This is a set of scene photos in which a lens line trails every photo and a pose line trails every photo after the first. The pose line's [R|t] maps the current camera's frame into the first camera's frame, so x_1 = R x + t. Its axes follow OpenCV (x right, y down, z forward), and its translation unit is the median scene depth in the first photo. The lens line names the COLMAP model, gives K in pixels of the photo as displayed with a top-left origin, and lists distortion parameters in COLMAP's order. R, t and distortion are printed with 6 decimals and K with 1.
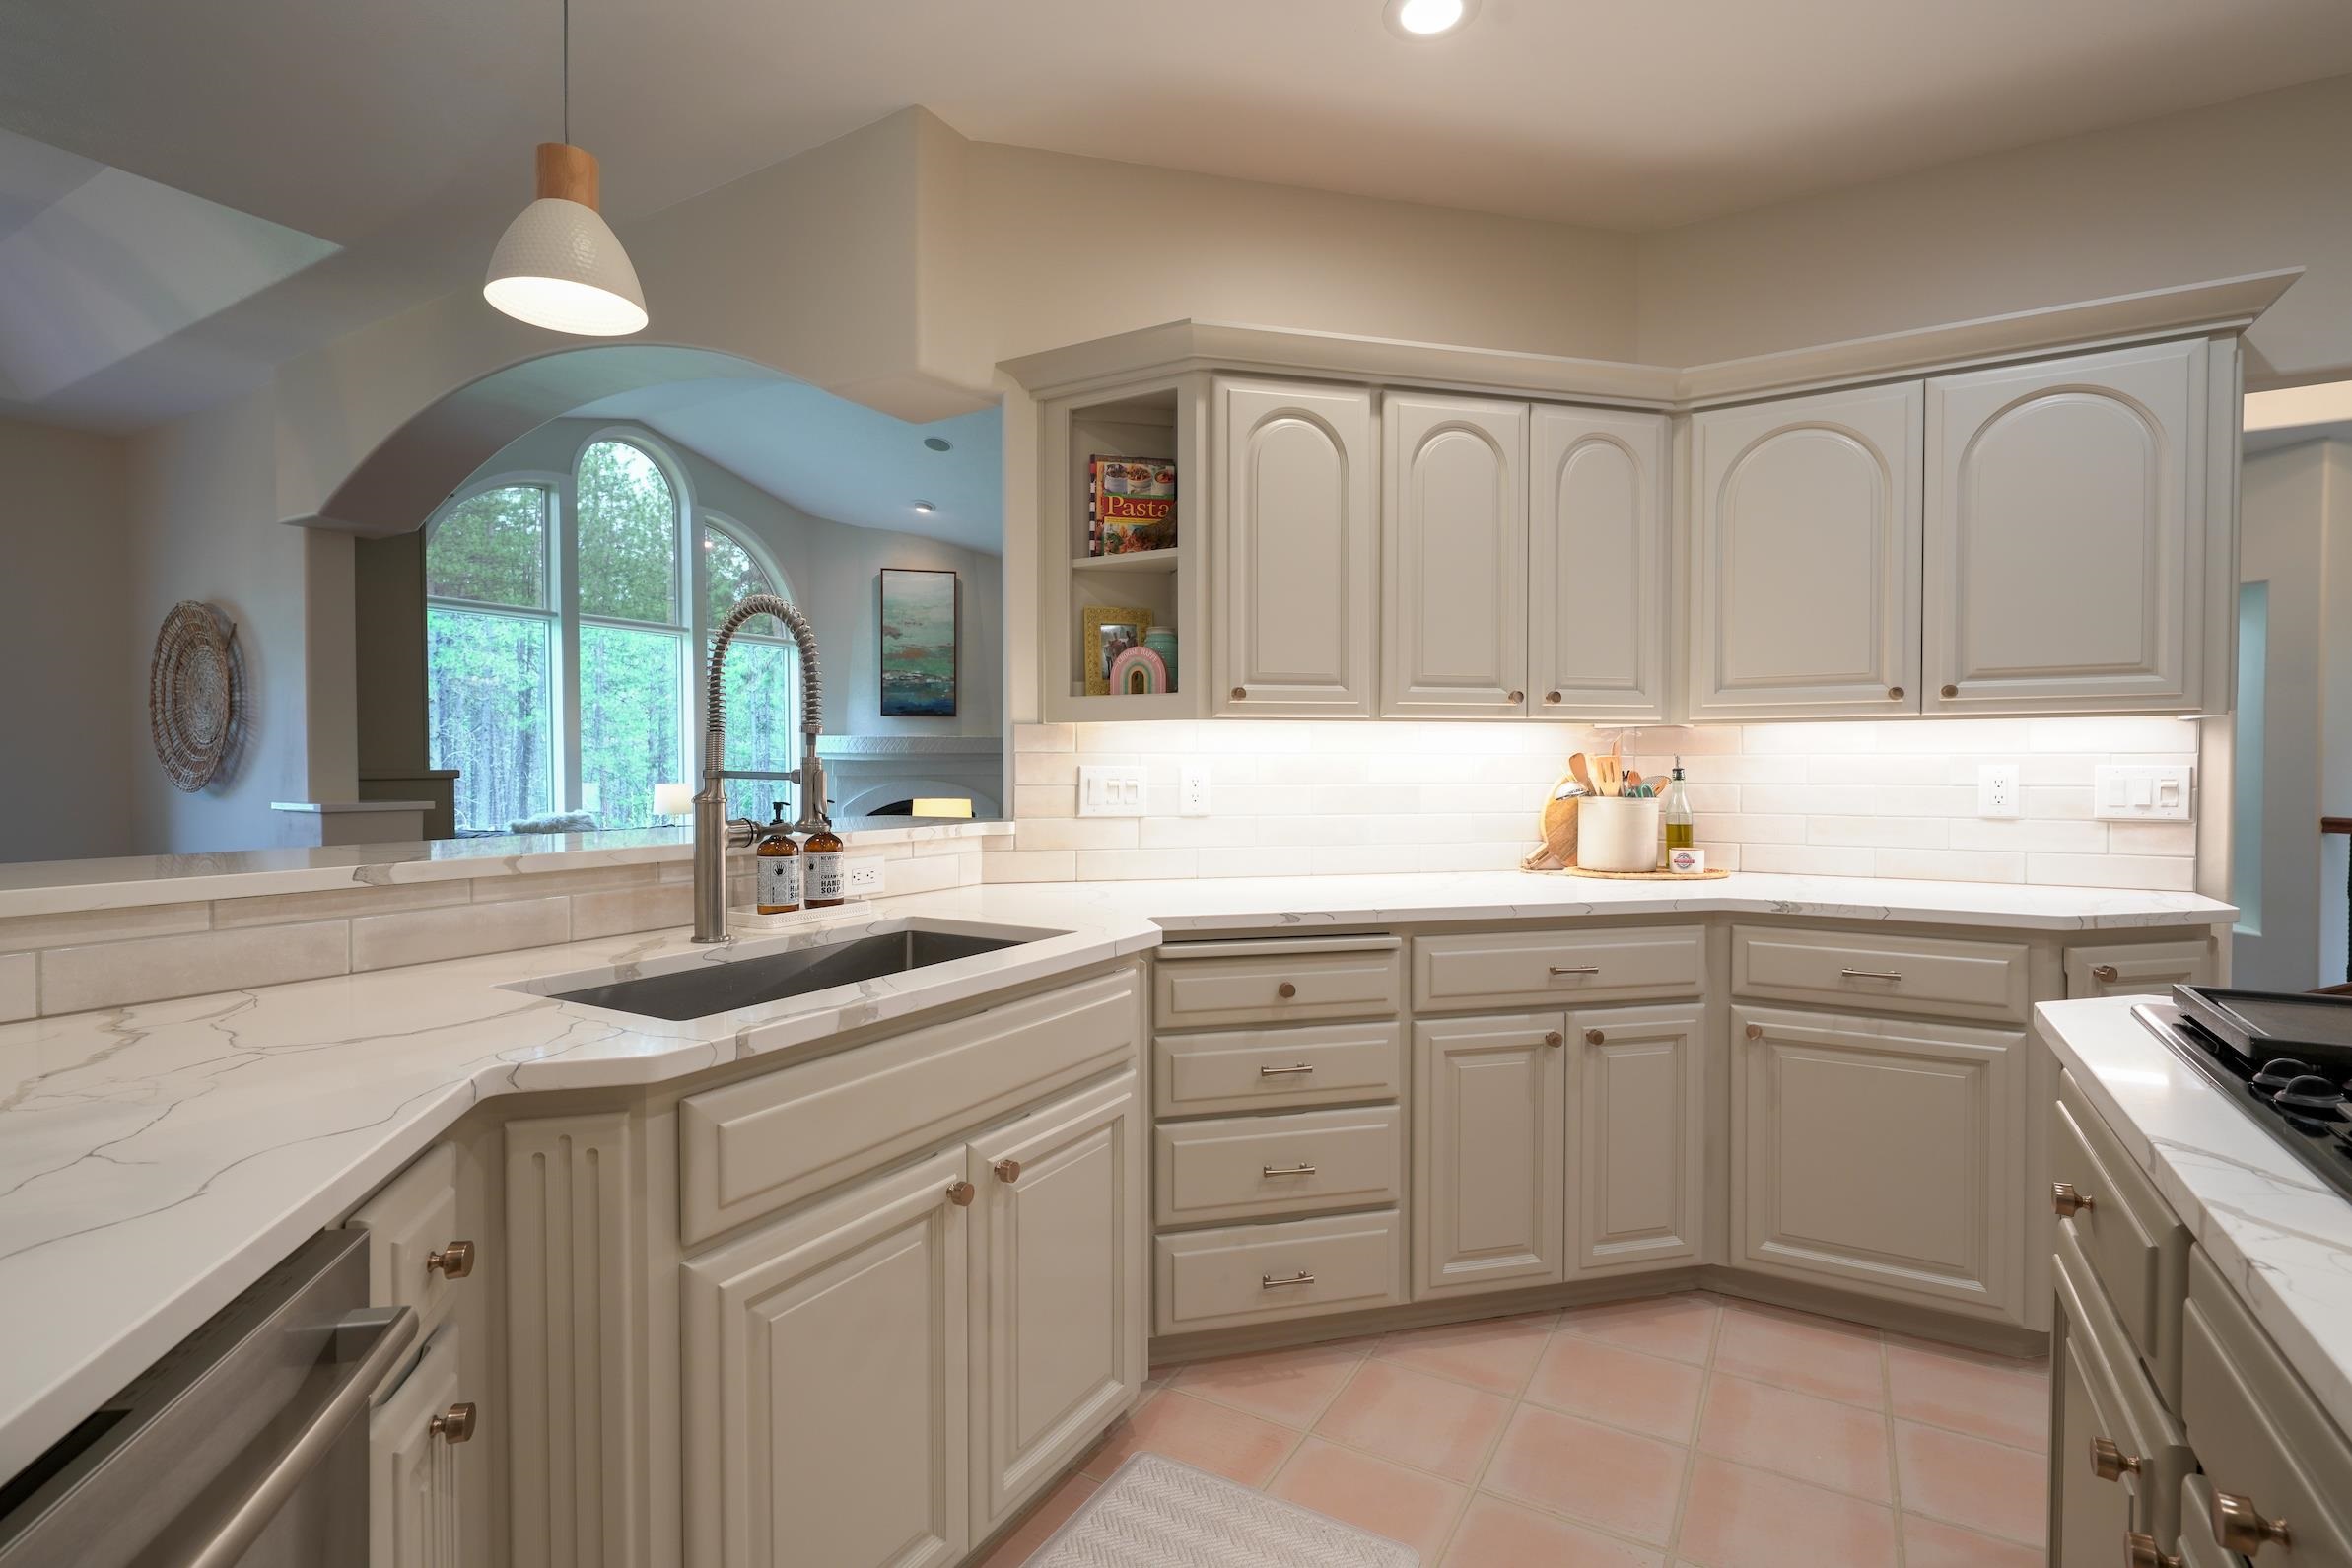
lens RADIAL K [[1130.1, 0, 1168.3], [0, 1130.1, 780.0], [0, 0, 1]] dist [-0.000953, 0.002040]
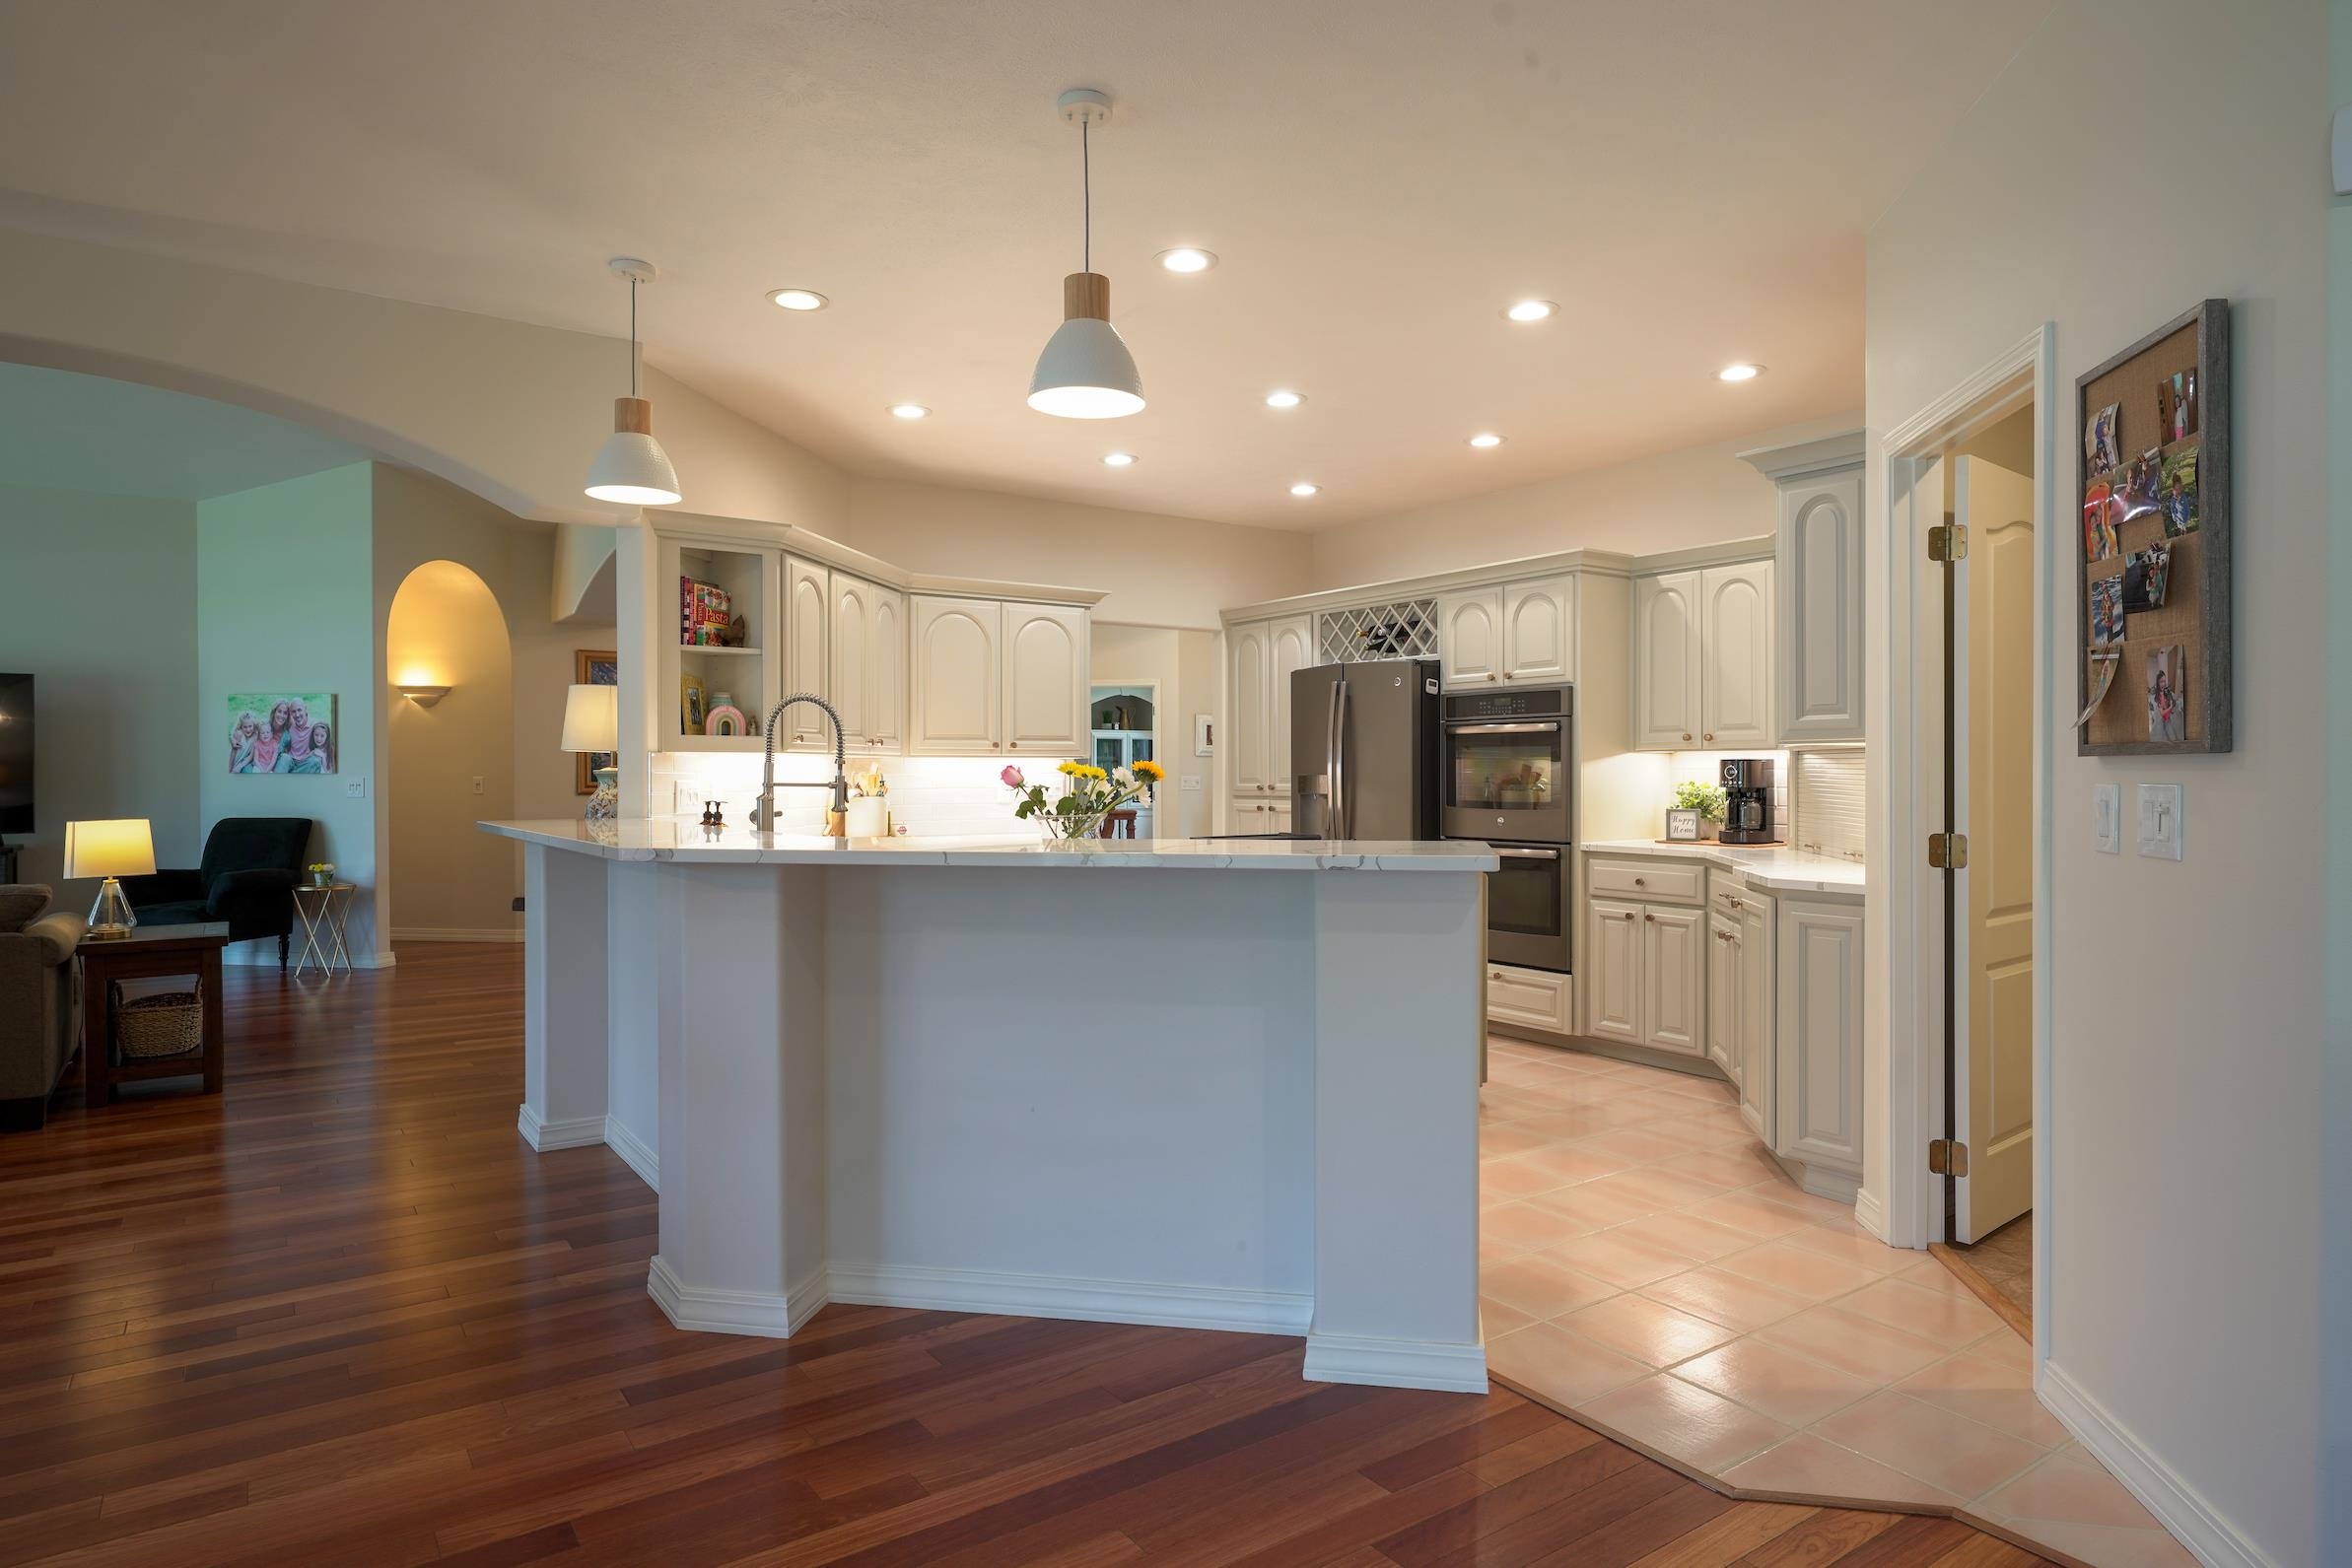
lens RADIAL K [[1413.1, 0, 1177.3], [0, 1413.1, 791.9], [0, 0, 1]] dist [-0.000232, -0.000004]
pose [[0.415788, -0.010540, 0.909401, -1.562318], [0.013067, 0.999899, 0.005615, 0.001236], [-0.909368, 0.009549, 0.415883, -0.407002]]
